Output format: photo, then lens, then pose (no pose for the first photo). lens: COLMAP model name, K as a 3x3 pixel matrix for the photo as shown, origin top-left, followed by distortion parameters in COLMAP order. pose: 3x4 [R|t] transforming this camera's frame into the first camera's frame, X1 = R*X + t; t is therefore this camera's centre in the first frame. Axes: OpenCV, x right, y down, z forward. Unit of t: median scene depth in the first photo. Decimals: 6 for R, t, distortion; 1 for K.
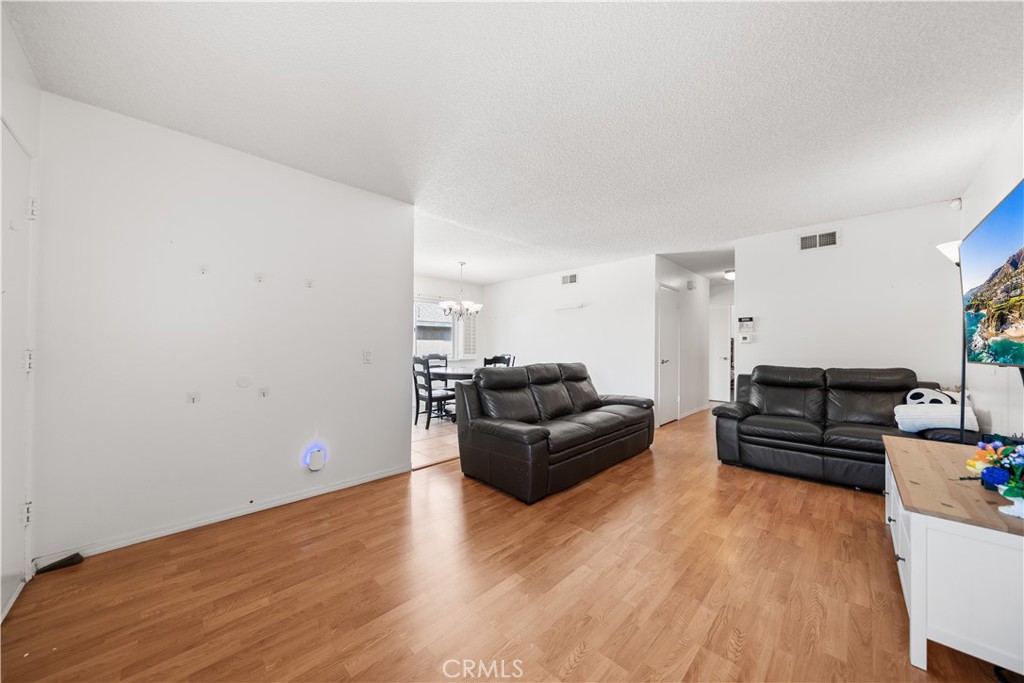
lens RADIAL K [[350.4, 0, 509.7], [0, 350.4, 341.2], [0, 0, 1]] dist [-0.003216, 0.000370]
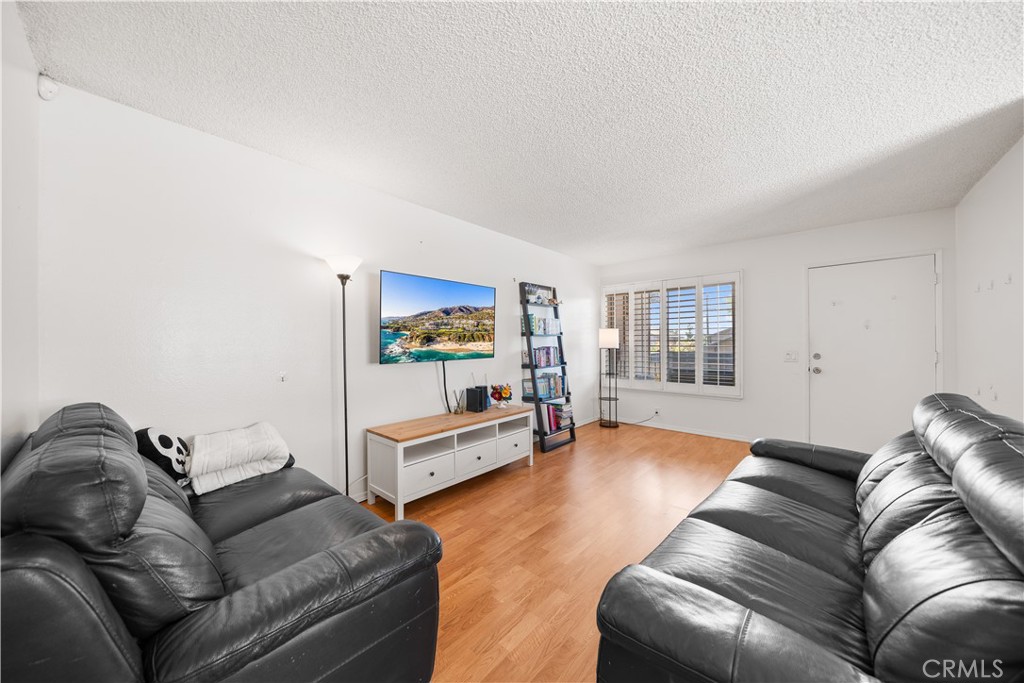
lens RADIAL K [[350.4, 0, 517.4], [0, 350.4, 342.1], [0, 0, 1]] dist [-0.003216, 0.000370]
pose [[-0.997604, -0.000875, -0.069170, 0.642263], [0.001329, 0.999493, -0.031812, 0.009943], [0.069163, -0.031828, -0.997098, 1.662365]]
